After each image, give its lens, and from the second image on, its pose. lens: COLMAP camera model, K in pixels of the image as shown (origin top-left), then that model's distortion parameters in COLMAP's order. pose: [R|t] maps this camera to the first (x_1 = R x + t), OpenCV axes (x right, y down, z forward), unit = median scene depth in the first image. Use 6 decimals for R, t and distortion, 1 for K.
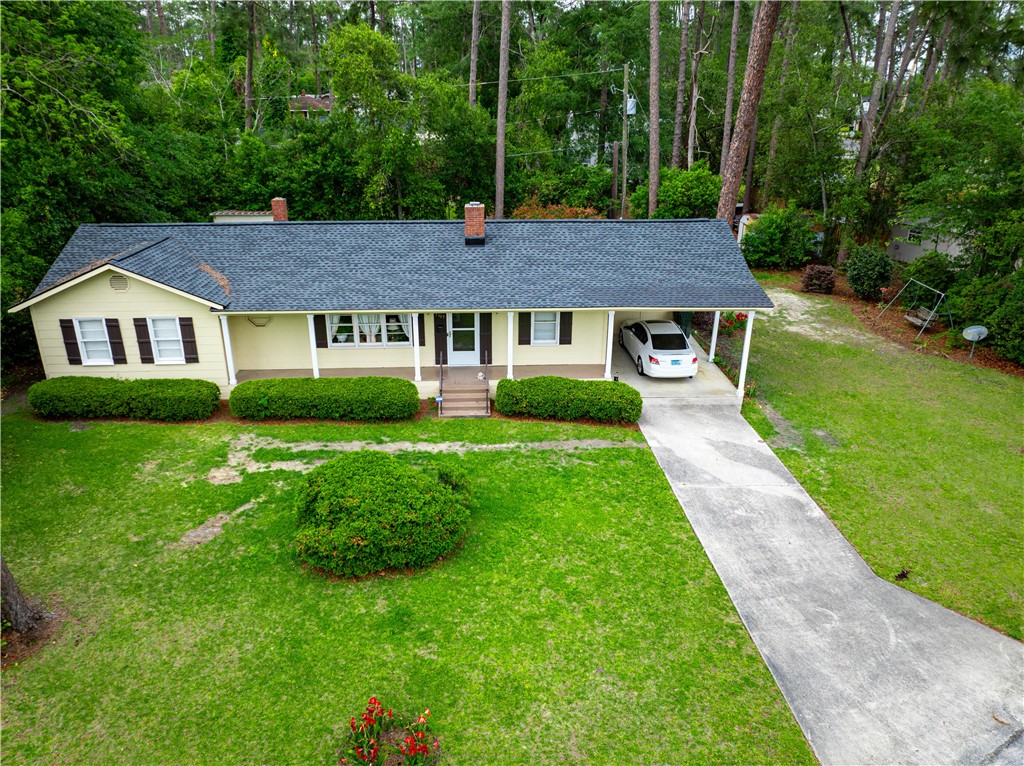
lens RADIAL K [[721.1, 0, 511.1], [0, 721.1, 380.9], [0, 0, 1]] dist [-0.044049, 0.013473]
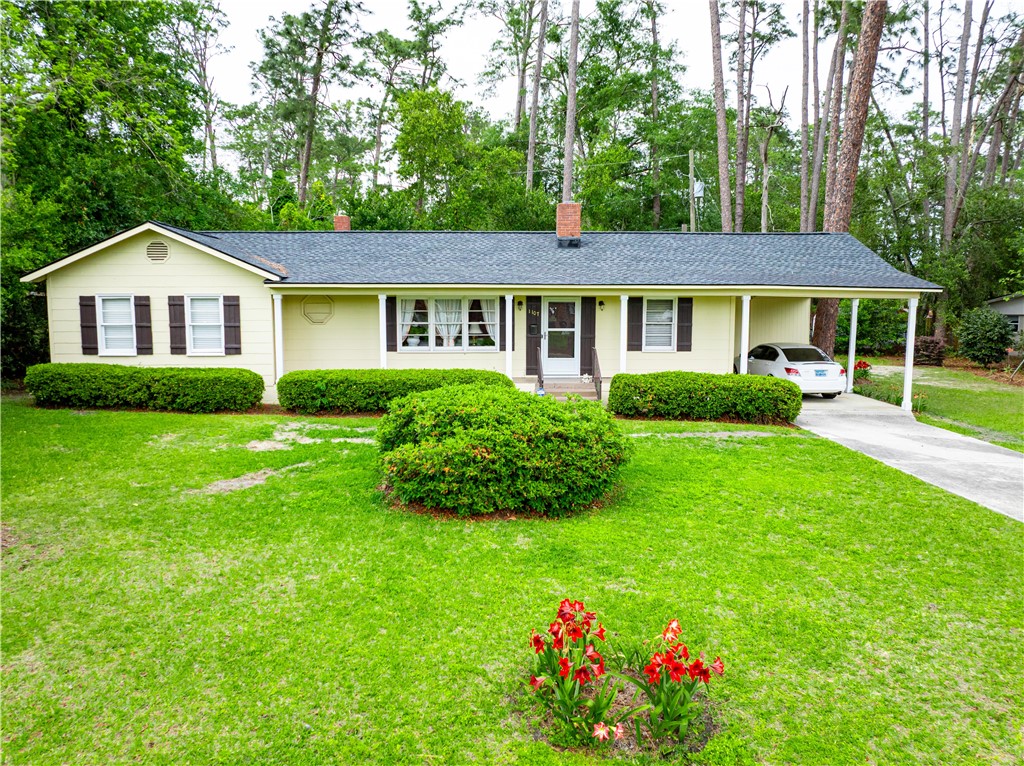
lens RADIAL K [[721.1, 0, 511.1], [0, 721.1, 380.9], [0, 0, 1]] dist [-0.044049, 0.013473]
pose [[0.999781, -0.002192, -0.020816, -0.114902], [-0.003506, 0.962914, -0.269786, 0.223051], [0.020636, 0.269800, 0.962695, 0.235379]]
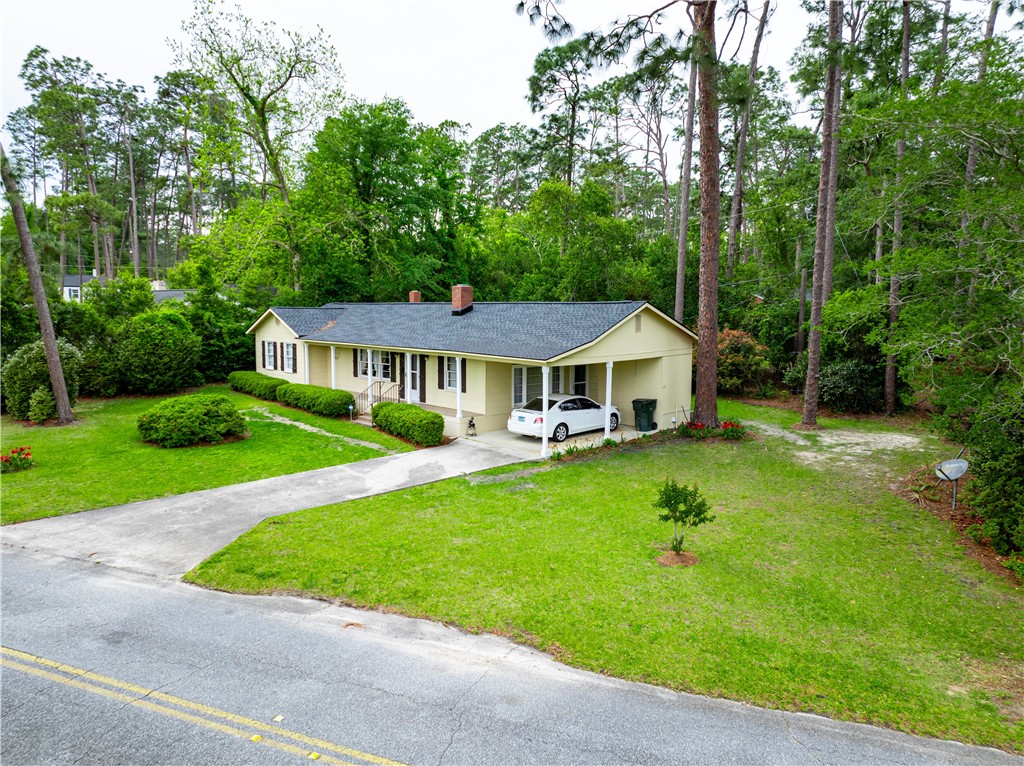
lens RADIAL K [[721.1, 0, 511.1], [0, 721.1, 380.9], [0, 0, 1]] dist [-0.044049, 0.013473]
pose [[0.632346, 0.077571, -0.770793, 1.128812], [-0.290829, 0.945969, -0.143392, 0.084125], [0.718023, 0.314842, 0.620740, 0.351372]]
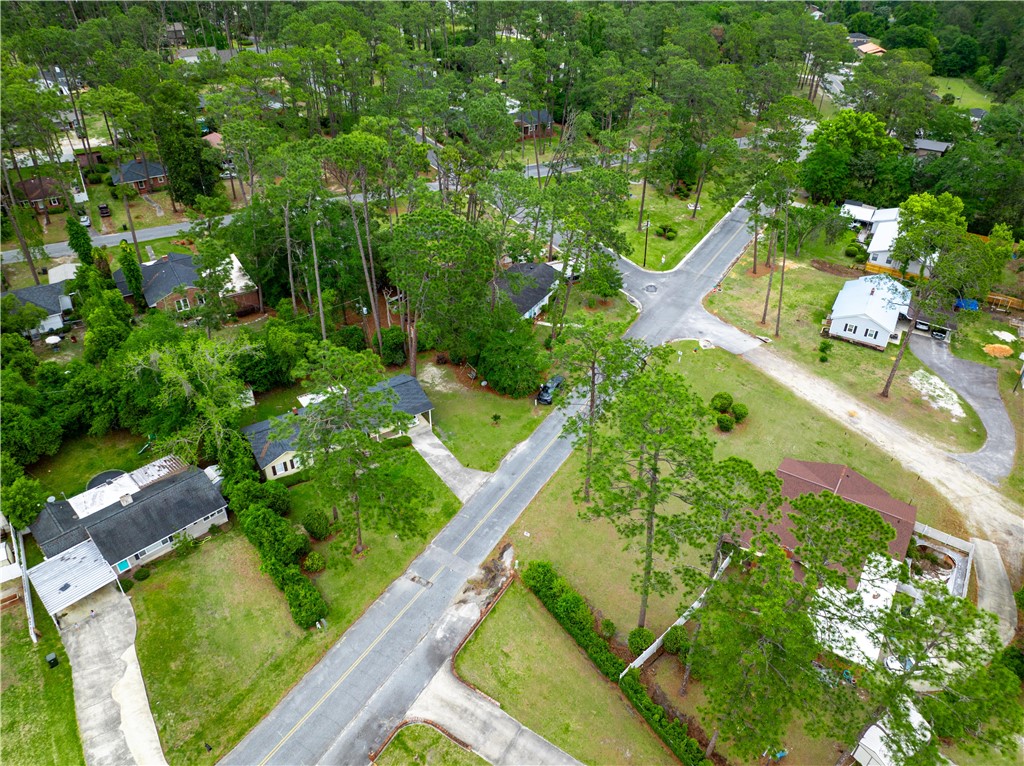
lens RADIAL K [[721.1, 0, 511.1], [0, 721.1, 380.9], [0, 0, 1]] dist [-0.044049, 0.013473]
pose [[0.867915, -0.282529, 0.408535, -0.950067], [0.186292, 0.947591, 0.259552, -1.292876], [-0.460455, -0.149162, 0.875061, -2.959319]]
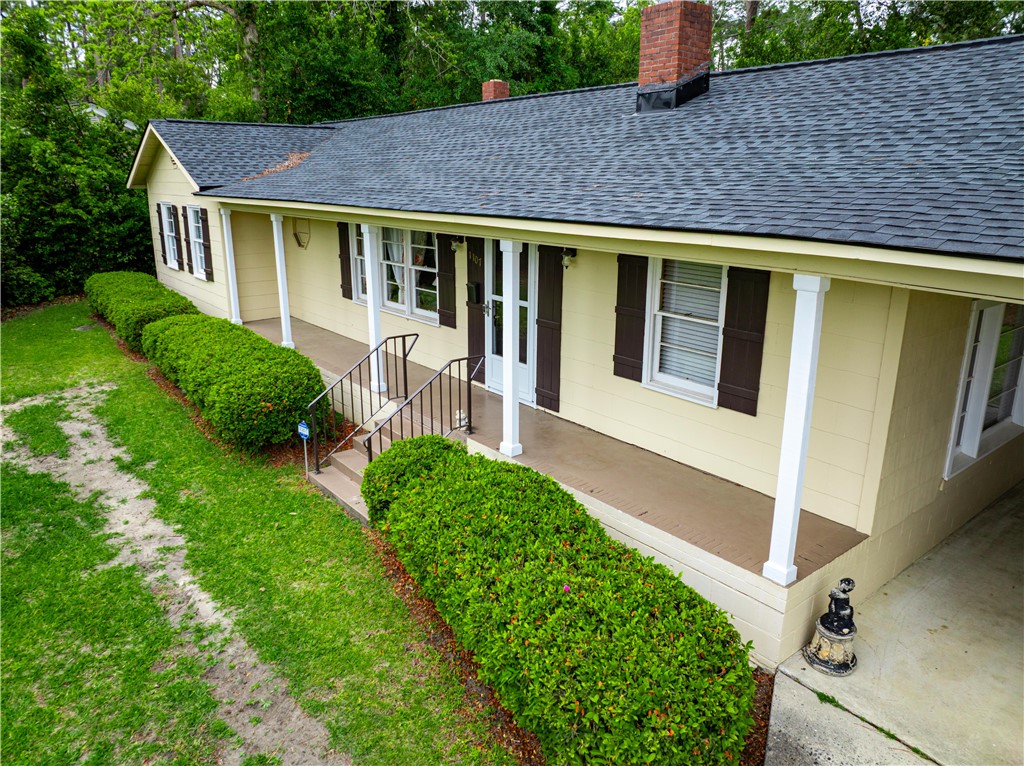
lens RADIAL K [[721.1, 0, 511.1], [0, 721.1, 380.9], [0, 0, 1]] dist [-0.044049, 0.013473]
pose [[0.573665, 0.222161, -0.788386, 0.266888], [-0.302687, 0.951881, 0.047984, -0.053547], [0.761111, 0.211108, 0.613306, 0.830550]]
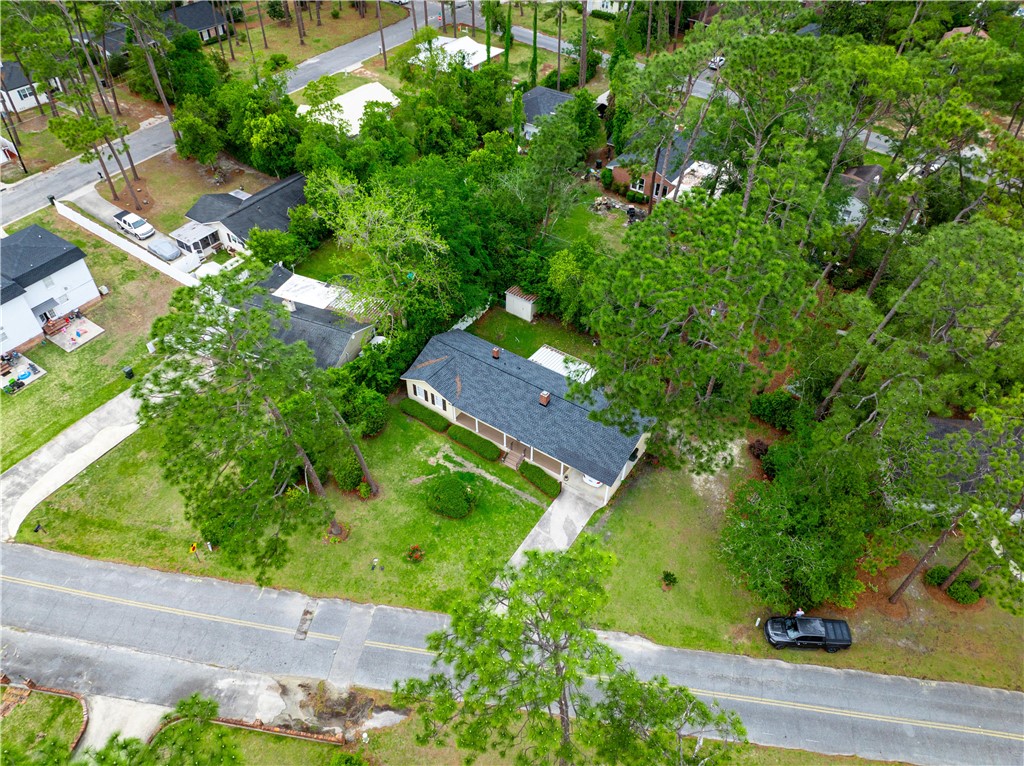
lens RADIAL K [[721.1, 0, 511.1], [0, 721.1, 380.9], [0, 0, 1]] dist [-0.044049, 0.013473]
pose [[0.787482, 0.417754, -0.453160, 1.138455], [-0.224009, 0.878959, 0.421011, -1.515876], [0.574189, -0.230027, 0.785745, -1.248746]]
